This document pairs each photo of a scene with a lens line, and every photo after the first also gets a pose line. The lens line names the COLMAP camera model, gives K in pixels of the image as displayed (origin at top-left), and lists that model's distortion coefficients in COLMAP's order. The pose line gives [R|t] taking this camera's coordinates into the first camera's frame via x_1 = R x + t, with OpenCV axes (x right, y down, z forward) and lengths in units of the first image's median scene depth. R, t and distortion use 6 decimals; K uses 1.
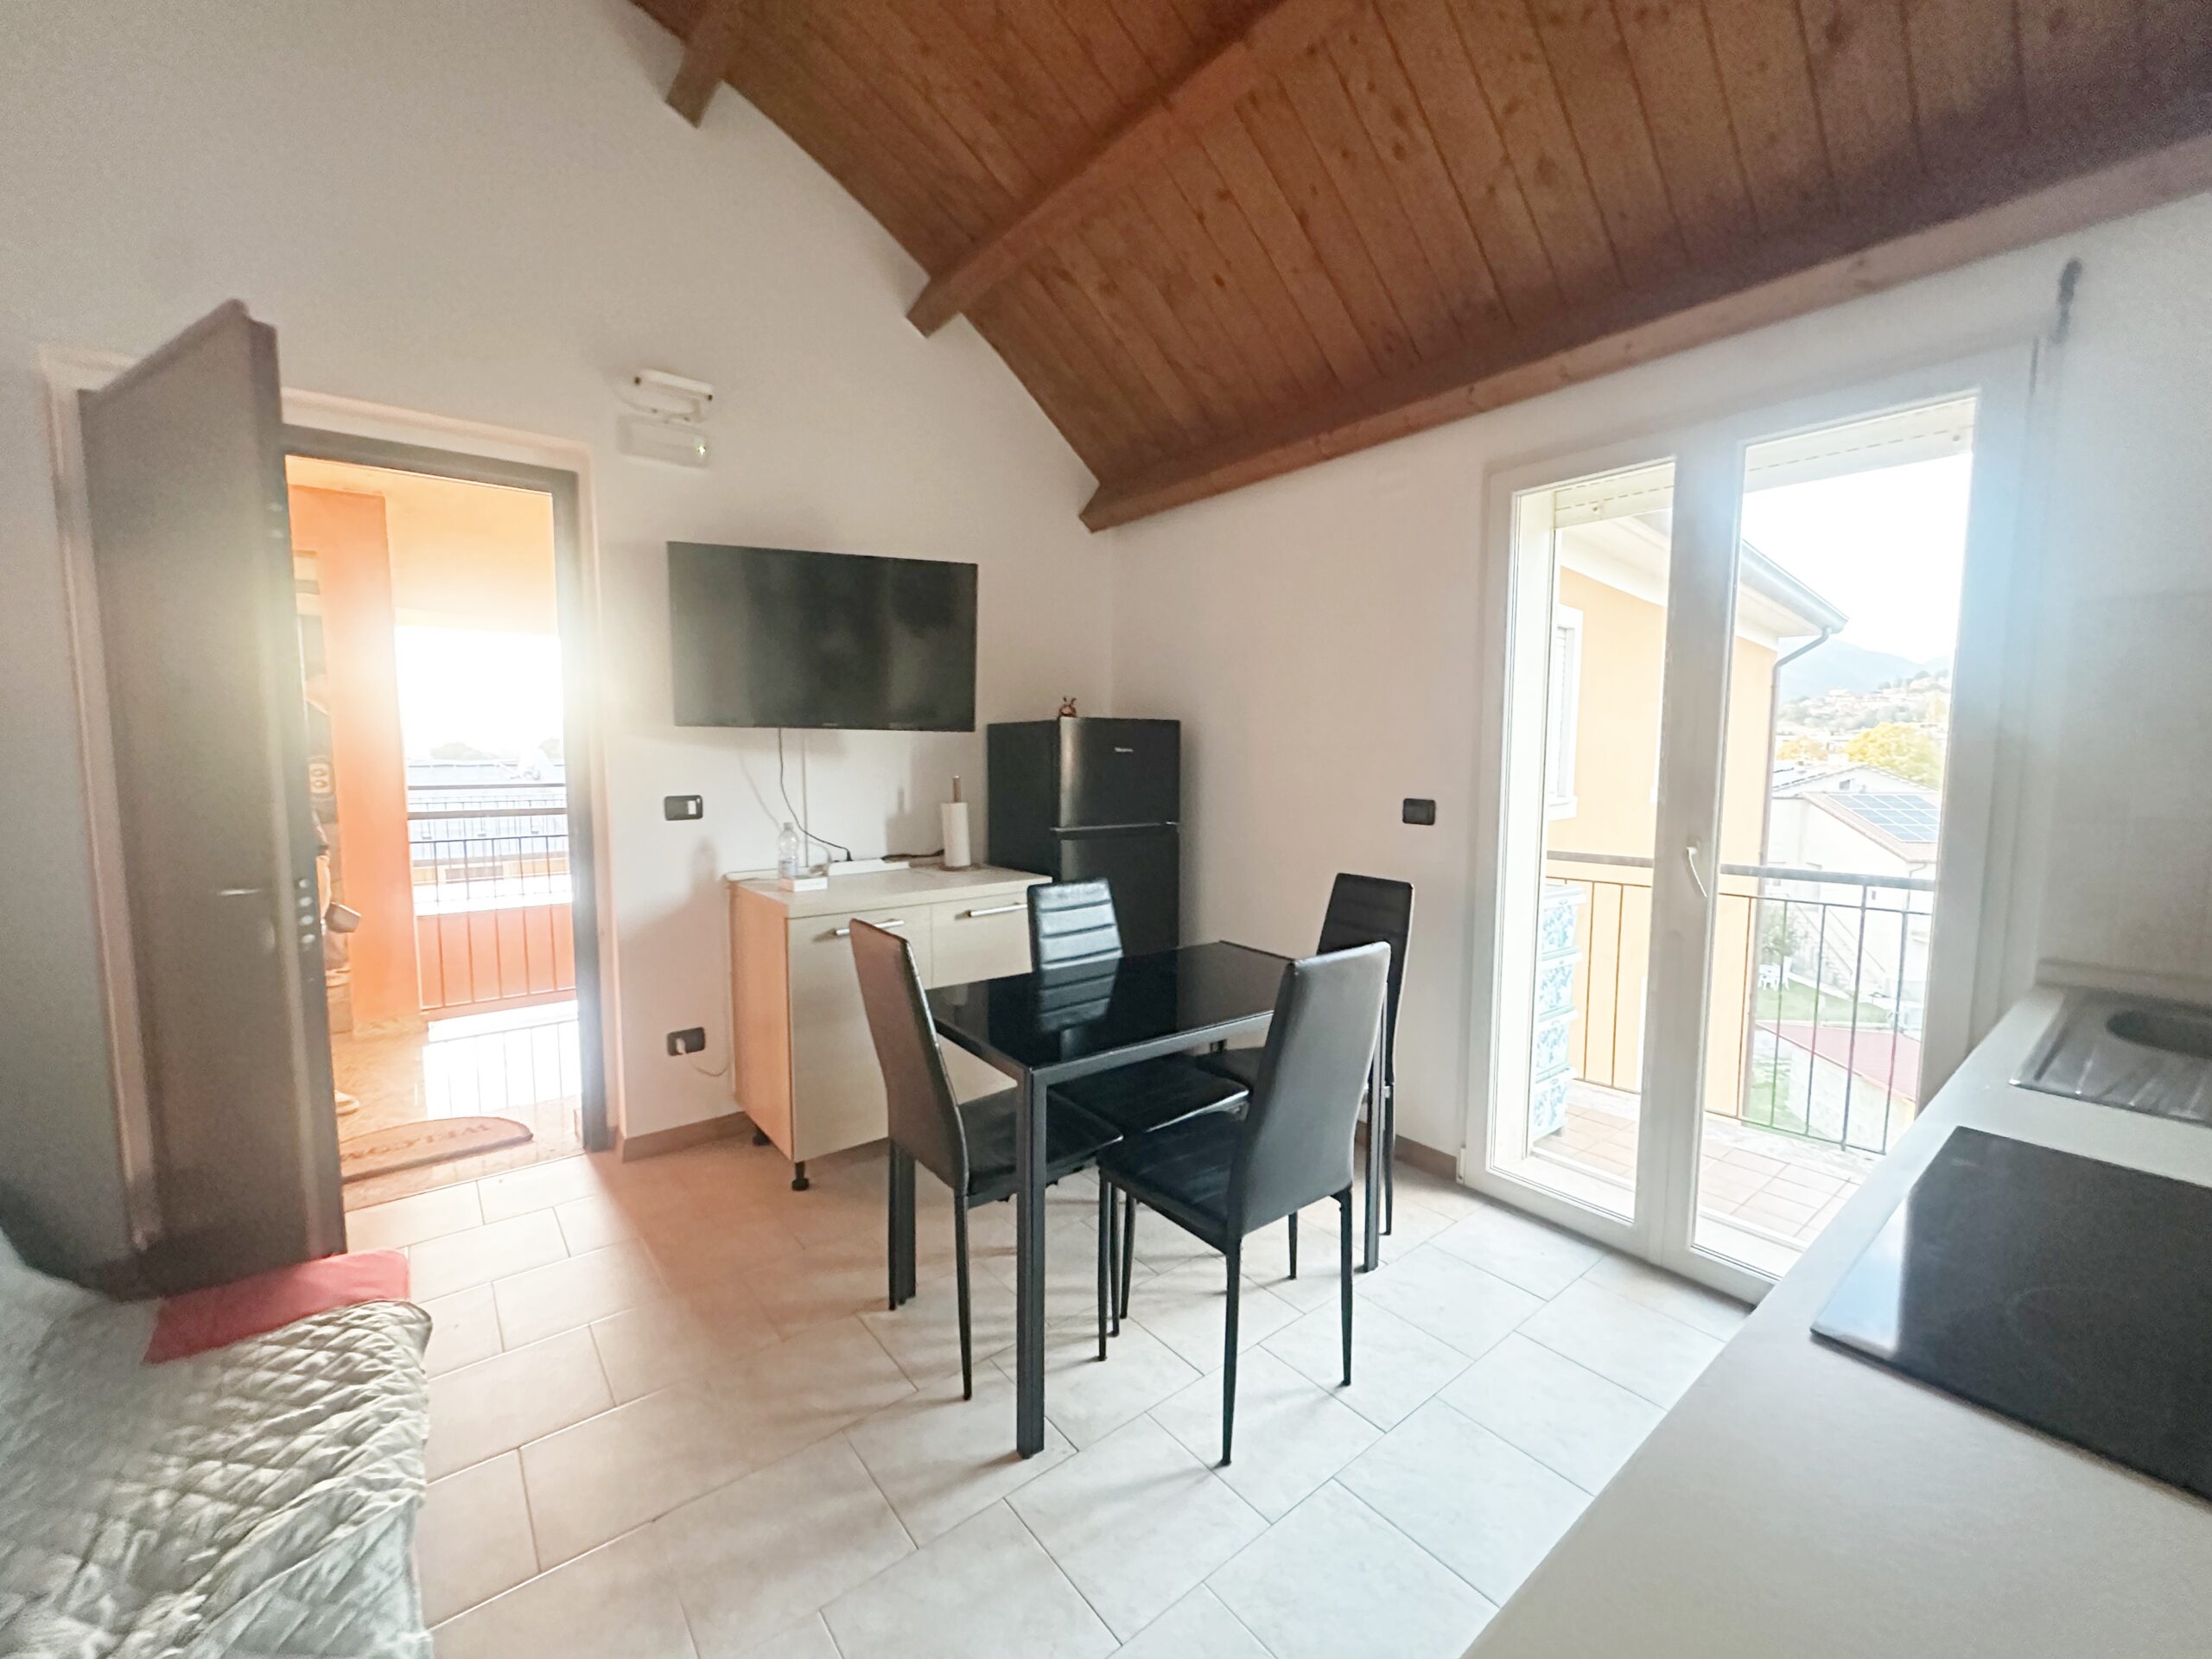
lens RADIAL K [[900.7, 0, 1106.0], [0, 900.7, 829.5], [0, 0, 1]] dist [-0.002623, 0.000206]
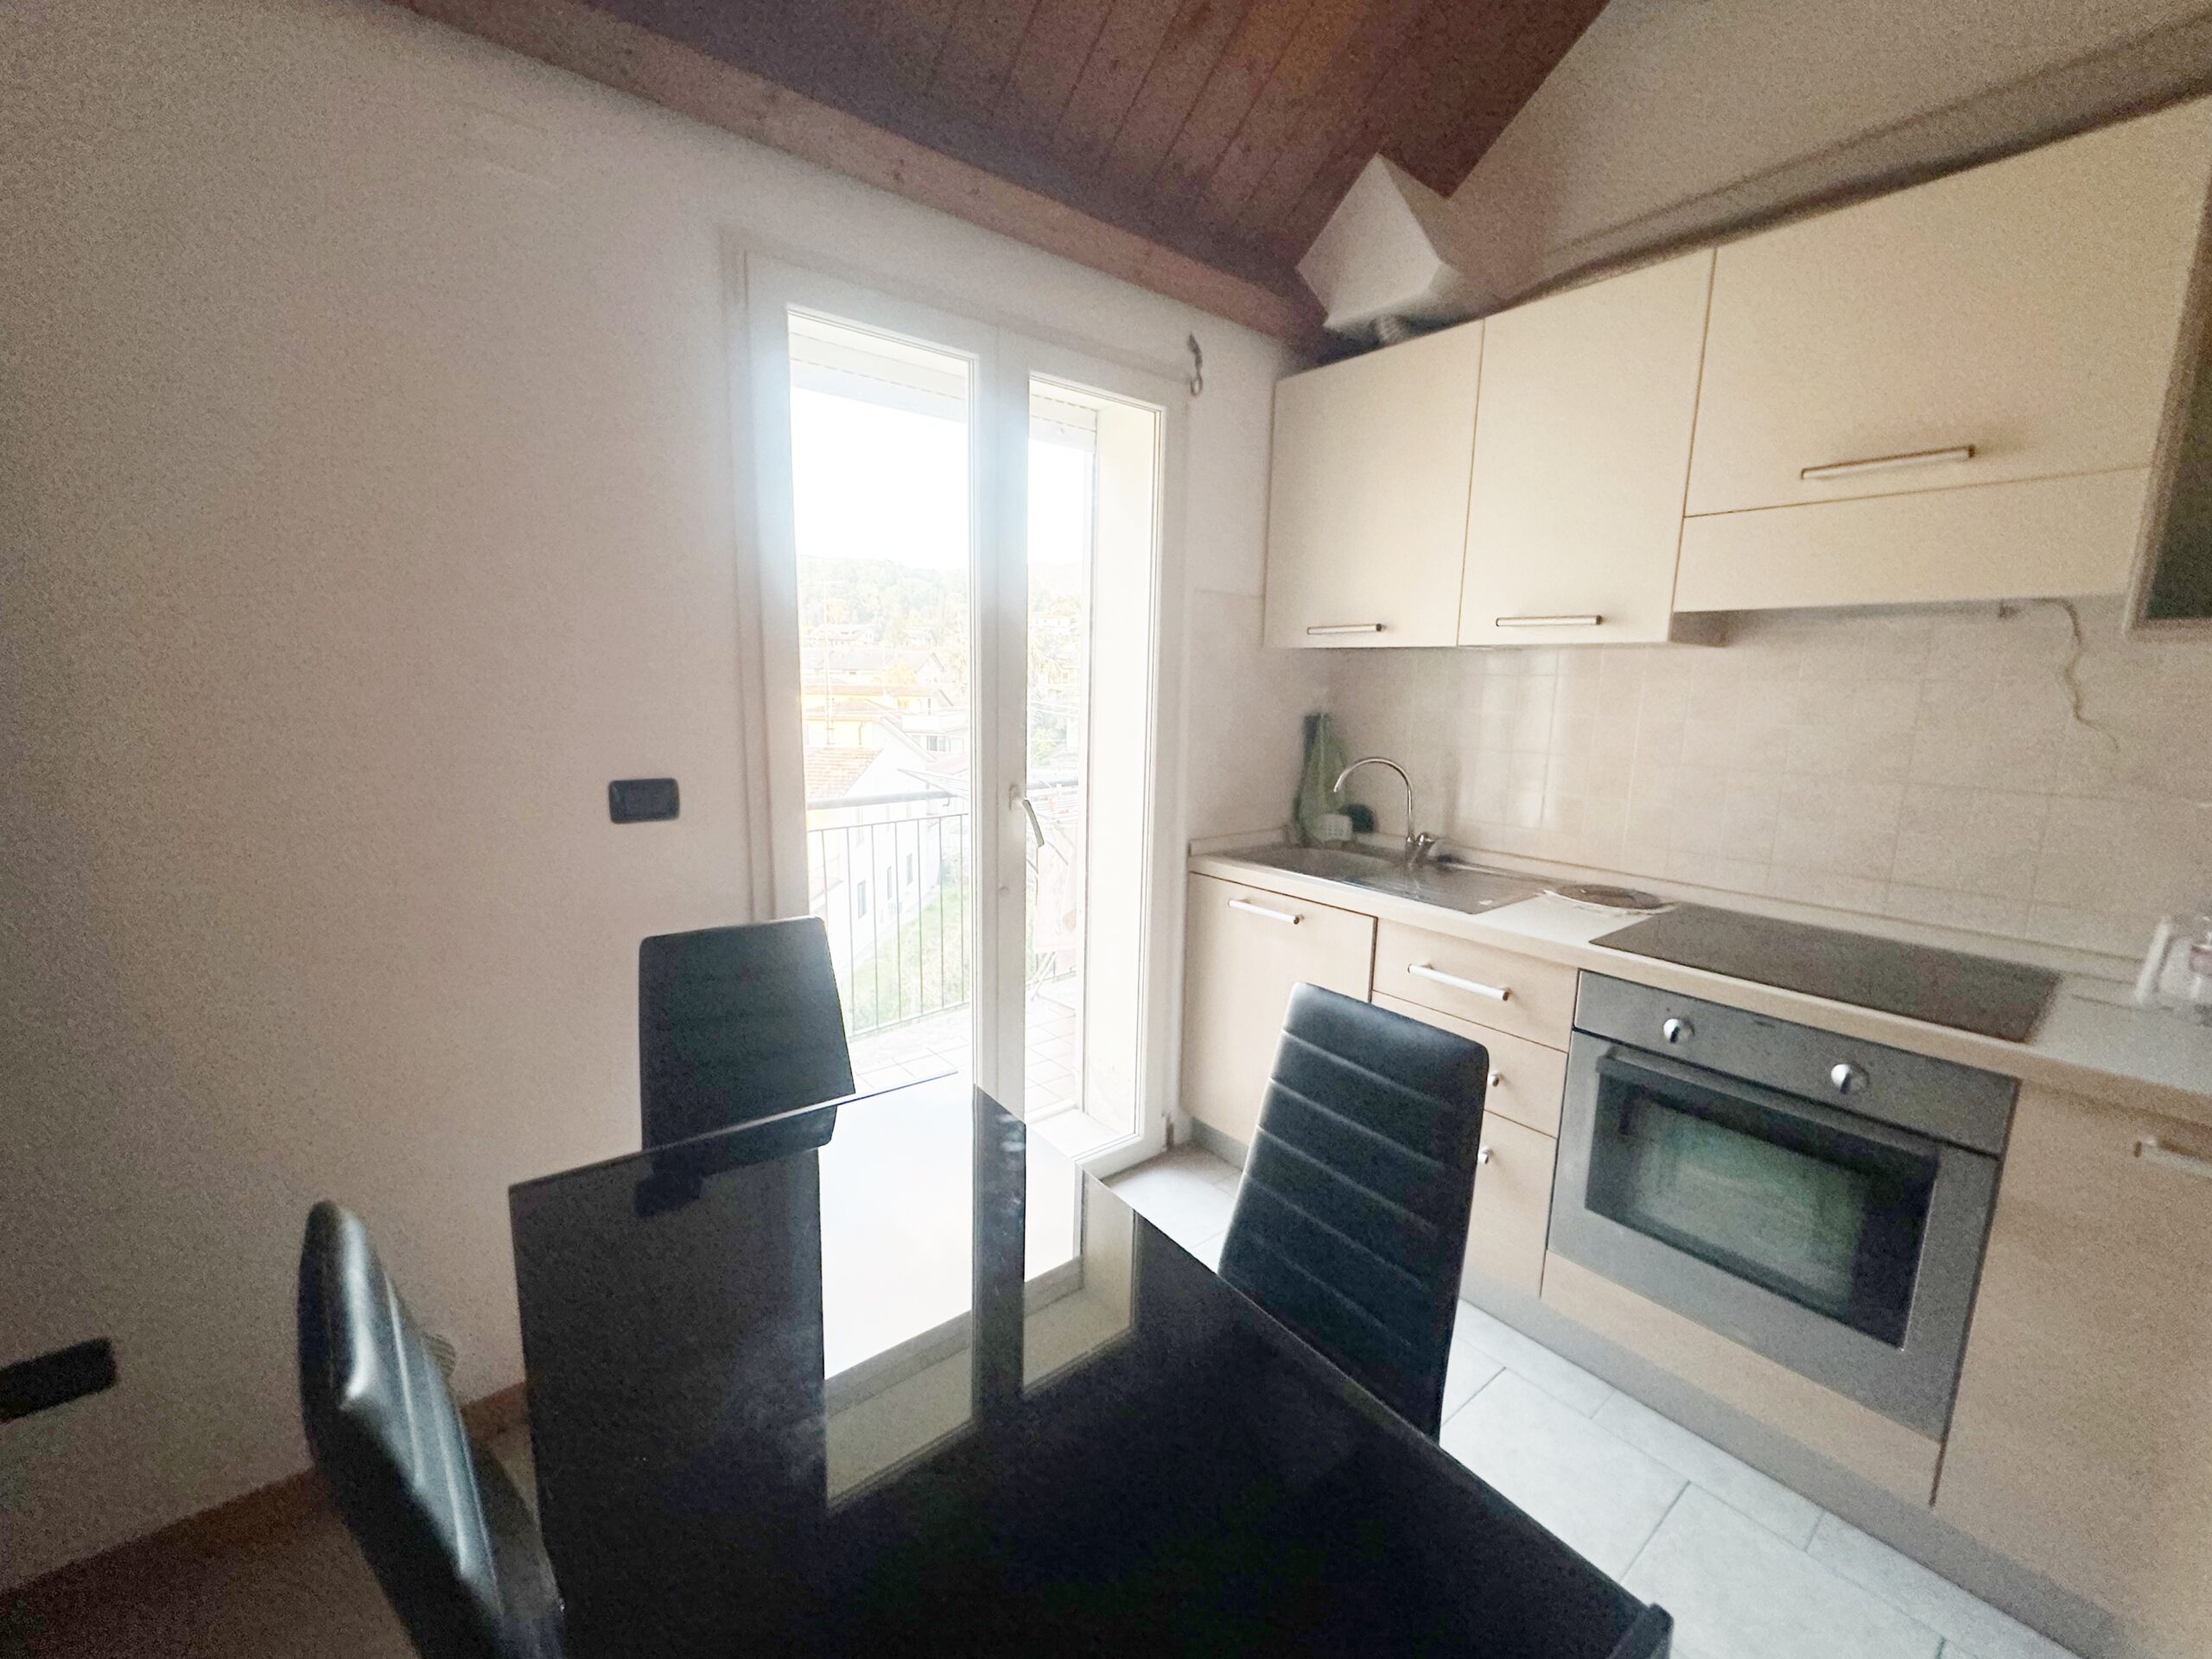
lens RADIAL K [[900.7, 0, 1106.0], [0, 900.7, 829.5], [0, 0, 1]] dist [-0.002623, 0.000206]
pose [[-0.004514, -0.170770, 0.985301, -0.277413], [0.072408, 0.982668, 0.170646, -0.093997], [-0.997365, 0.072114, 0.007929, 0.817182]]
